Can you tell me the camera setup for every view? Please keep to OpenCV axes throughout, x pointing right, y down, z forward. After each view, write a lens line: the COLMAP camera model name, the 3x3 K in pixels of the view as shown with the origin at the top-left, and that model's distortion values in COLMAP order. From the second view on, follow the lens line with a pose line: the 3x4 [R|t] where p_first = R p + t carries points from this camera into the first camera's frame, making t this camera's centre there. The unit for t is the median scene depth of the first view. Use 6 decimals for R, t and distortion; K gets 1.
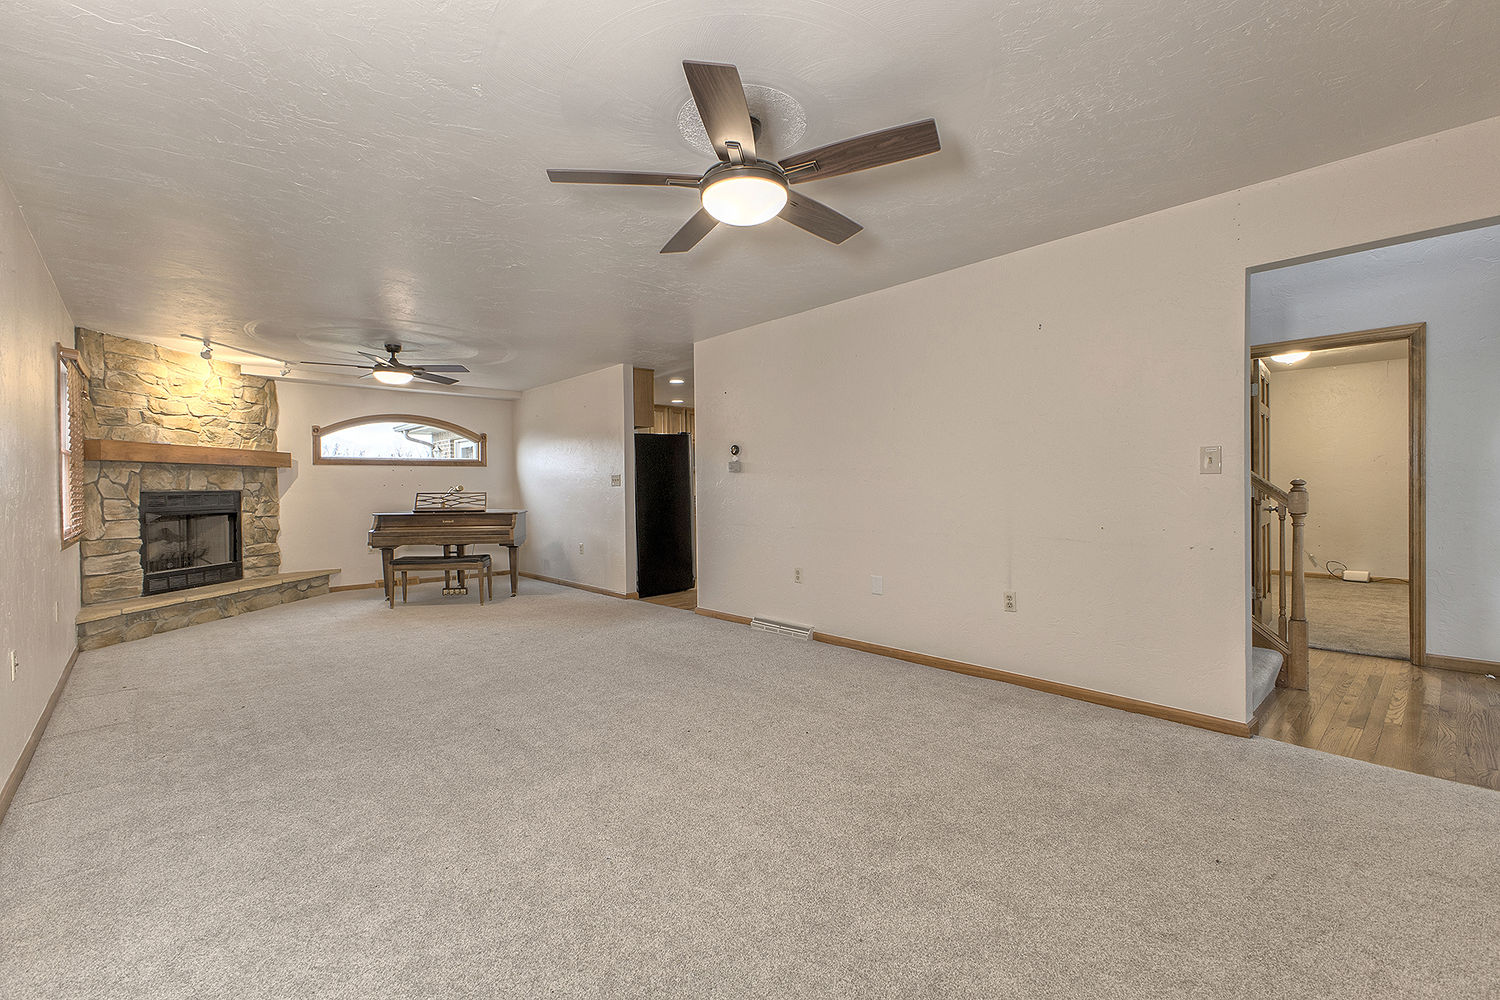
lens RADIAL K [[643.6, 0, 752.0], [0, 643.6, 494.2], [0, 0, 1]] dist [0.014058, -0.004875]
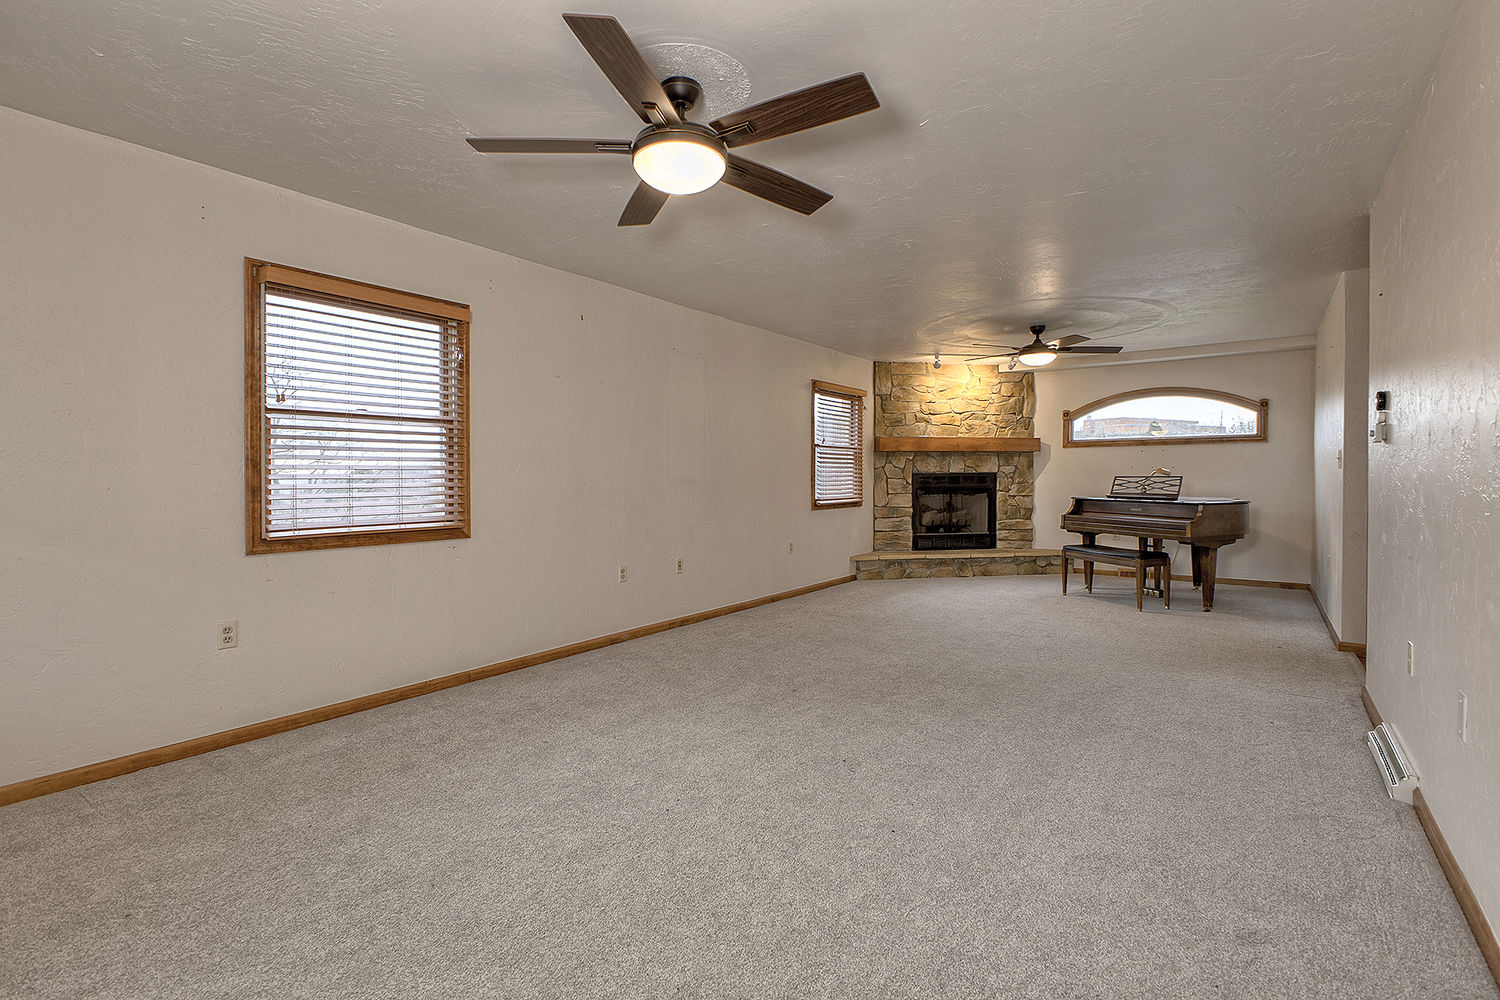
lens RADIAL K [[679.6, 0, 738.1], [0, 679.6, 477.7], [0, 0, 1]] dist [0.017859, 0.000335]
pose [[0.212814, 0.010695, -0.977034, 0.328425], [-0.007814, 0.999927, 0.009243, -0.004539], [0.977061, 0.005667, 0.212882, 0.297472]]
